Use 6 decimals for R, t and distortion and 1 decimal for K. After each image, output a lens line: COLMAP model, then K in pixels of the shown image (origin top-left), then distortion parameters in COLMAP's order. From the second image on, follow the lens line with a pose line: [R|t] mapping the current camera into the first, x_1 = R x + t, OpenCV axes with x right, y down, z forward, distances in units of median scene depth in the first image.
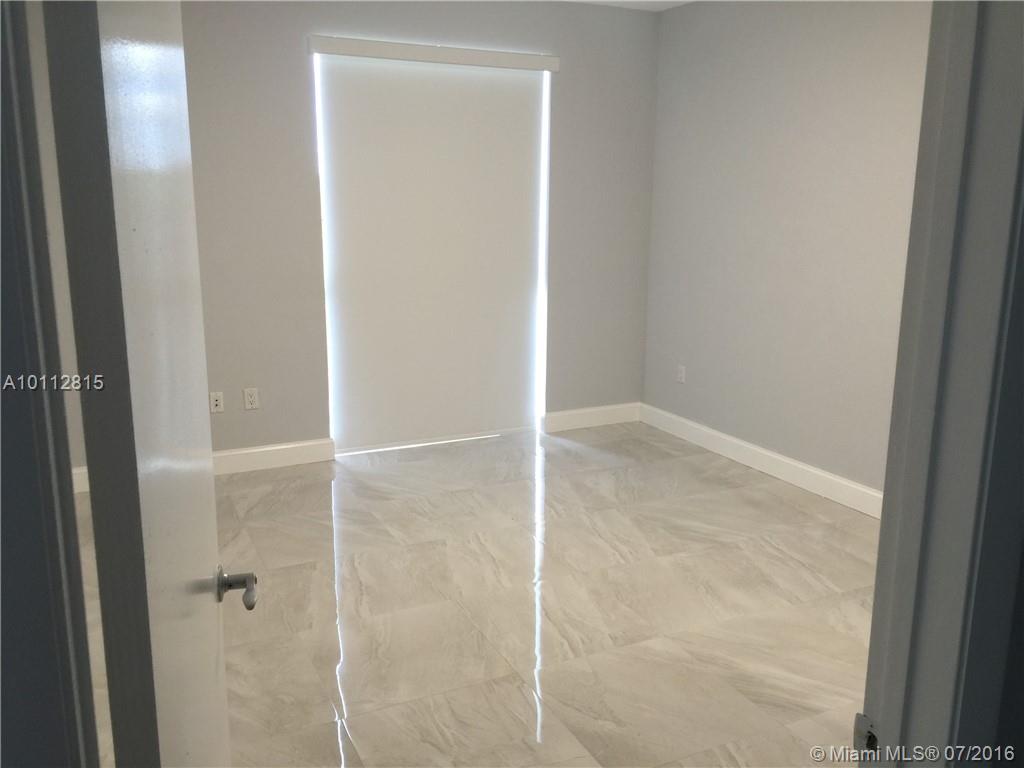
lens RADIAL K [[874.1, 0, 515.1], [0, 874.1, 384.3], [0, 0, 1]] dist [0.081818, -0.118214]
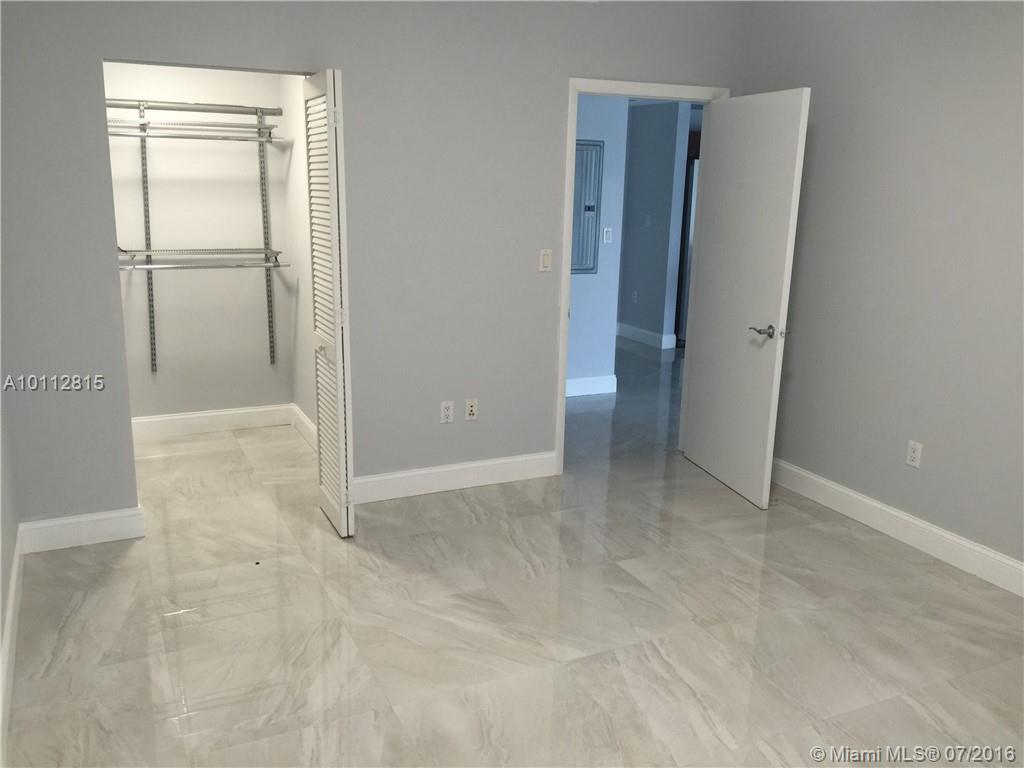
lens RADIAL K [[873.5, 0, 511.7], [0, 873.5, 381.9], [0, 0, 1]] dist [0.076767, -0.104733]
pose [[-0.999480, -0.031880, -0.004864, 0.191359], [-0.030788, 0.898396, 0.438107, -0.318838], [-0.009597, 0.438029, -0.898910, 1.386748]]
